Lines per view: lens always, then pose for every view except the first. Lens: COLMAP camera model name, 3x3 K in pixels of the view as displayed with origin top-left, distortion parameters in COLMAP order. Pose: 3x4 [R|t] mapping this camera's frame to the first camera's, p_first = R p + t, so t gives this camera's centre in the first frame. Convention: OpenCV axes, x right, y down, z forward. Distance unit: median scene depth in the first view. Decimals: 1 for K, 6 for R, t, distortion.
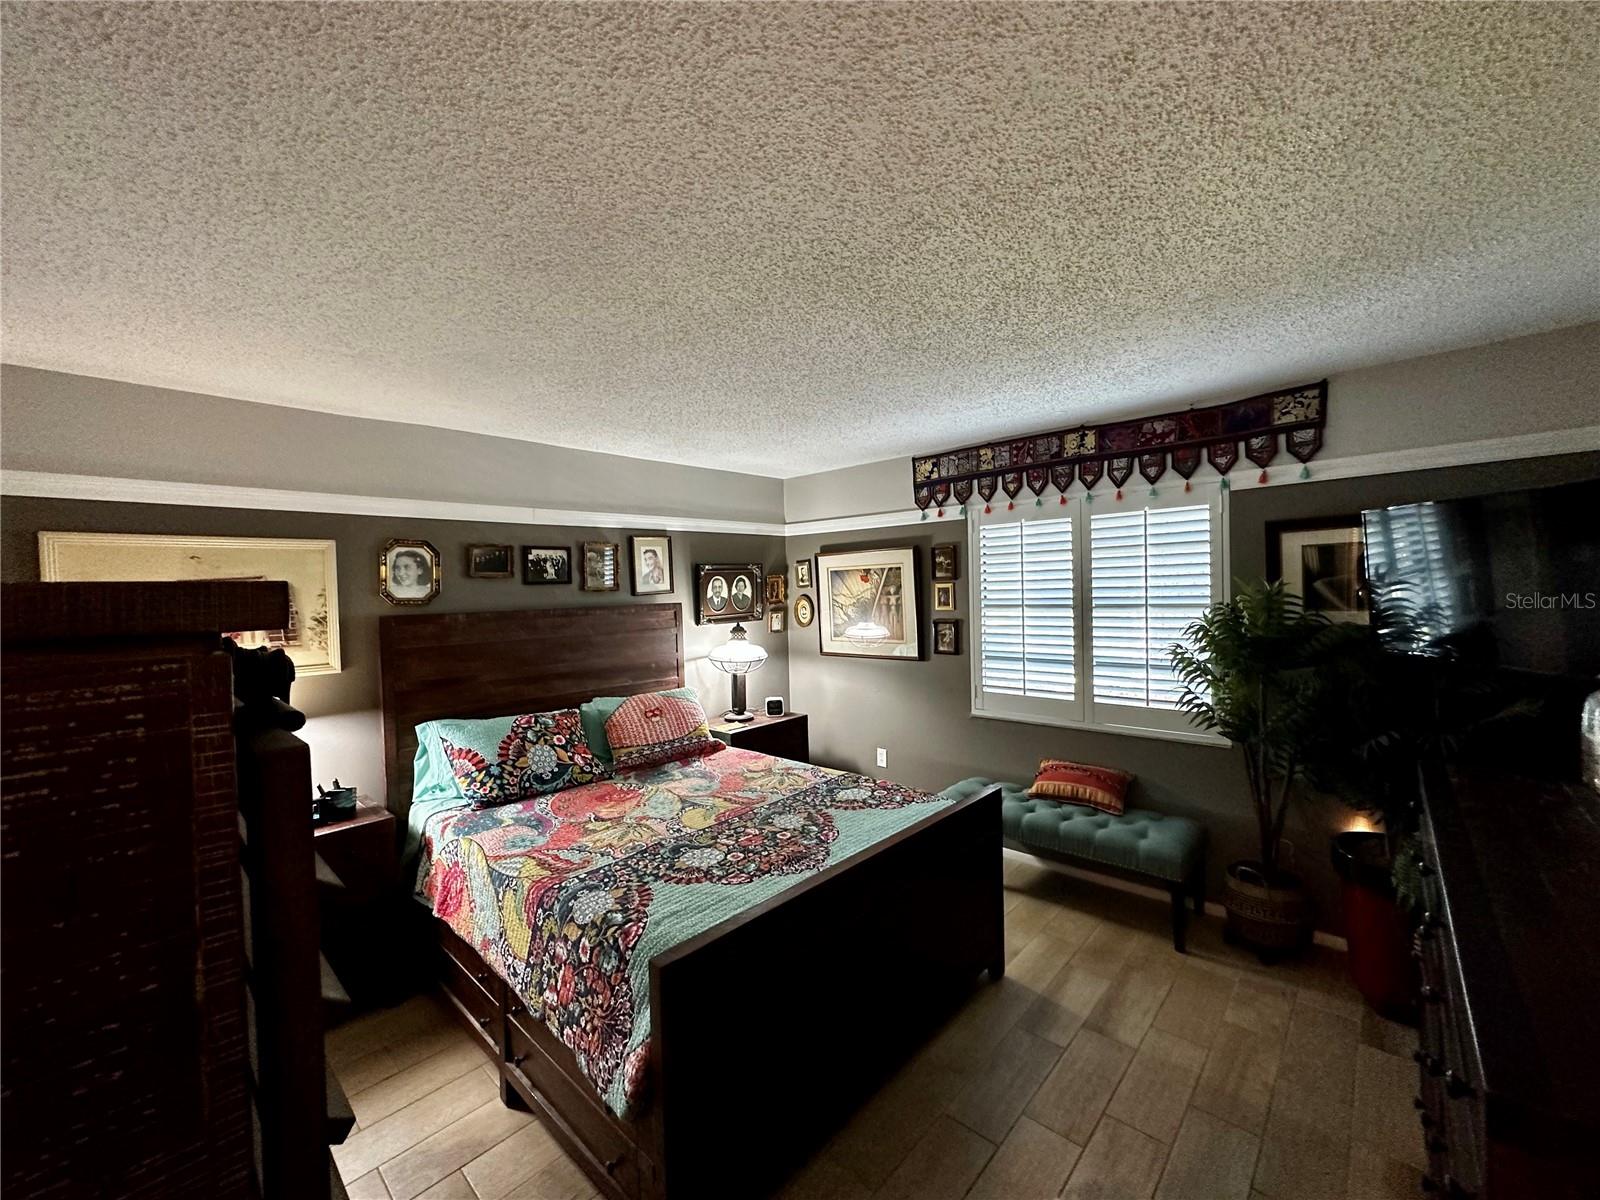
lens RADIAL K [[639.1, 0, 803.0], [0, 639.1, 602.0], [0, 0, 1]] dist [-0.002469, 0.000913]
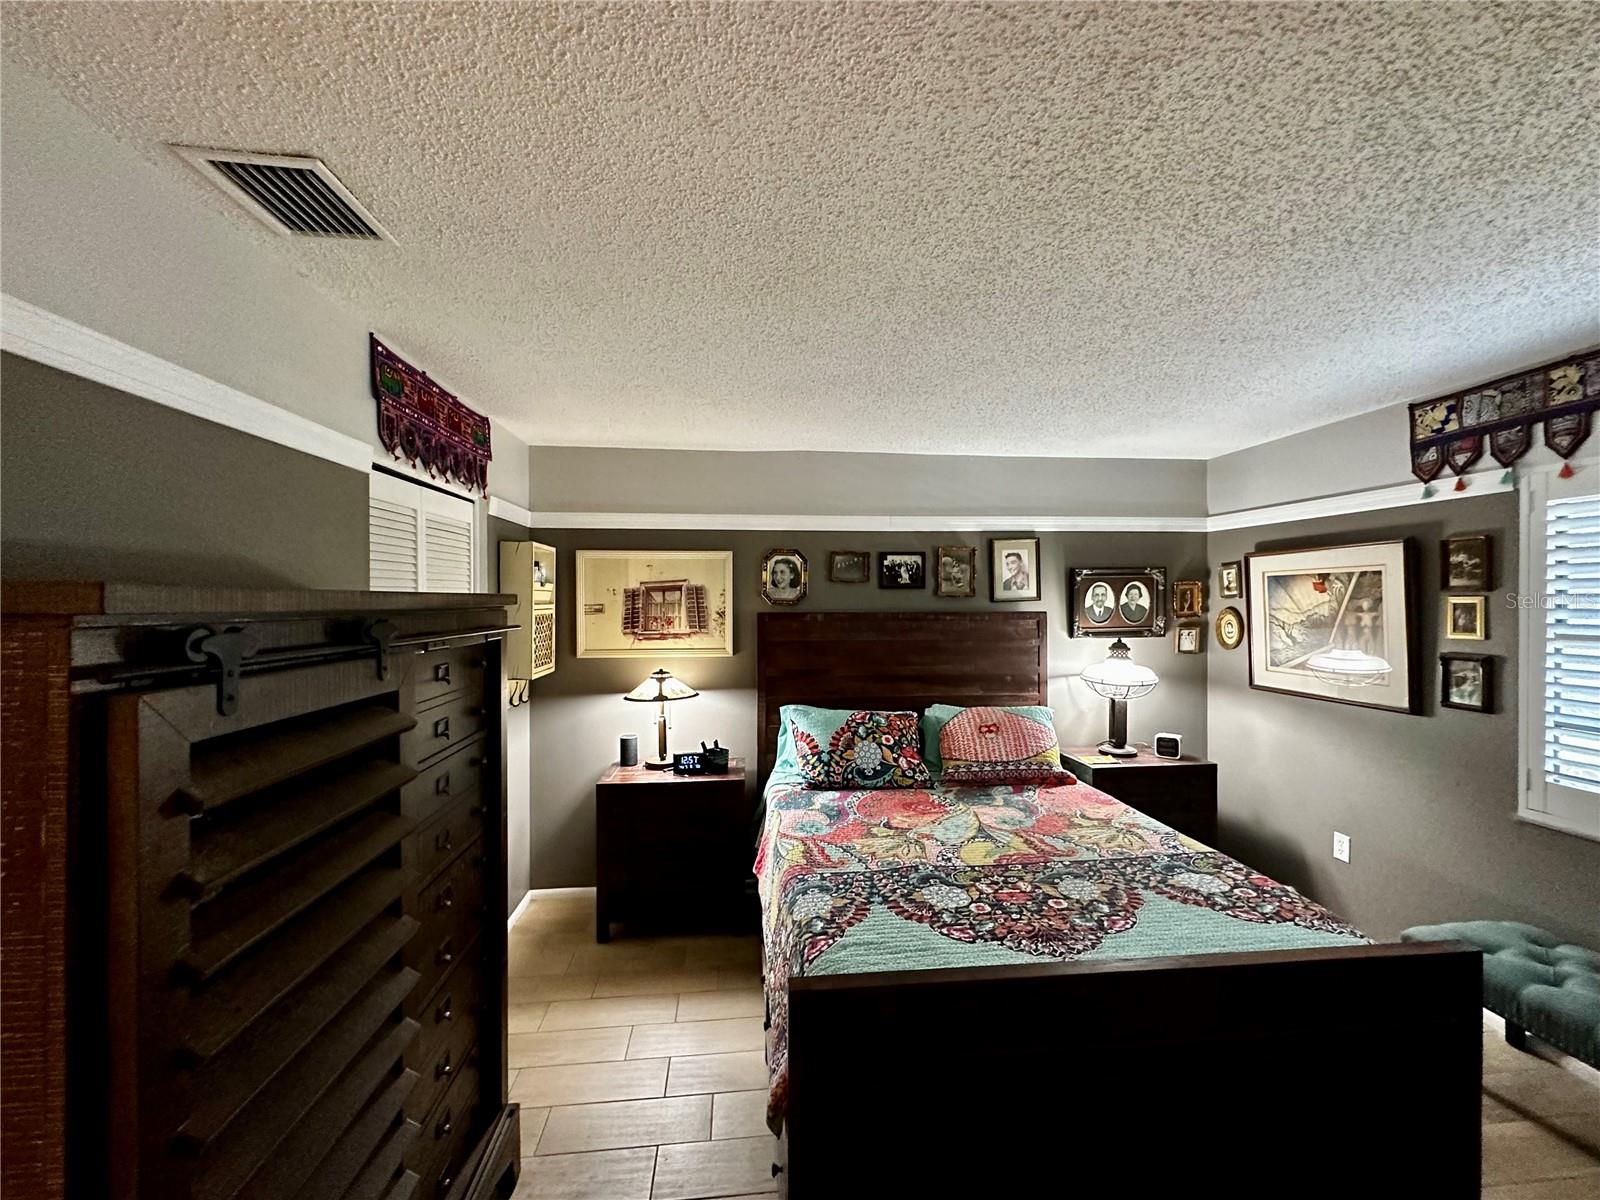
lens RADIAL K [[639.1, 0, 803.0], [0, 639.1, 602.0], [0, 0, 1]] dist [-0.002469, 0.000913]
pose [[0.751138, 0.028336, -0.659537, 0.168181], [-0.033565, 0.999425, 0.004712, -0.005709], [0.659291, 0.018598, 0.751658, 0.117786]]
